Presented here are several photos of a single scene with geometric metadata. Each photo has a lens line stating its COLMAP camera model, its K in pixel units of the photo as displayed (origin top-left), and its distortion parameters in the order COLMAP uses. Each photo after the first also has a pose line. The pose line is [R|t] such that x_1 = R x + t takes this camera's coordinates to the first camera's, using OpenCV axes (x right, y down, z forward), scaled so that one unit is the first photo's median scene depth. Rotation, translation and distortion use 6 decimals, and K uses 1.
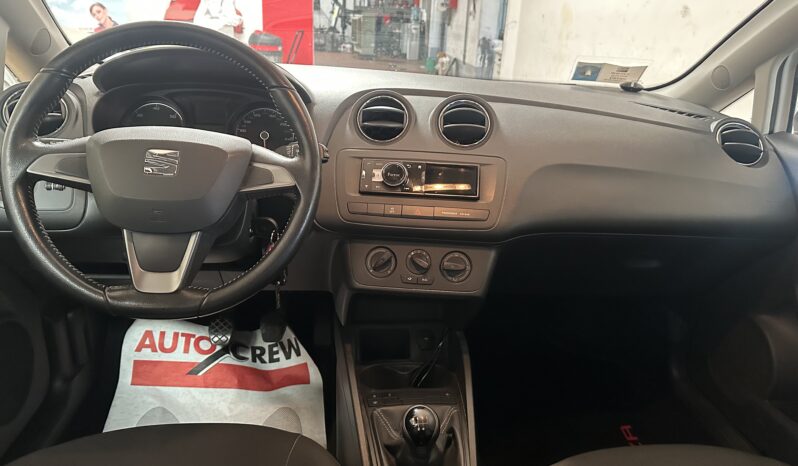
lens RADIAL K [[568.2, 0, 406.7], [0, 568.2, 224.8], [0, 0, 1]] dist [0.053259, -0.093145]
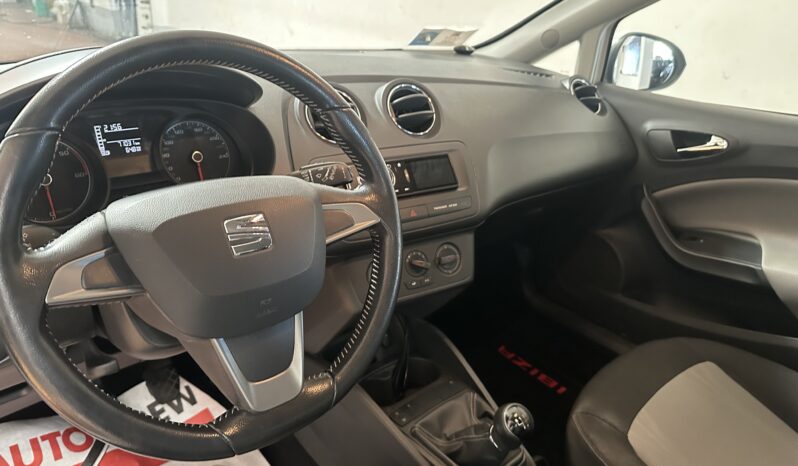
lens RADIAL K [[568.2, 0, 411.5], [0, 568.2, 219.1], [0, 0, 1]] dist [0.053259, -0.093145]
pose [[0.820048, -0.223655, 0.526782, -0.337004], [0.175054, 0.974383, 0.141184, -0.102600], [-0.544865, -0.023563, 0.838193, 0.151027]]
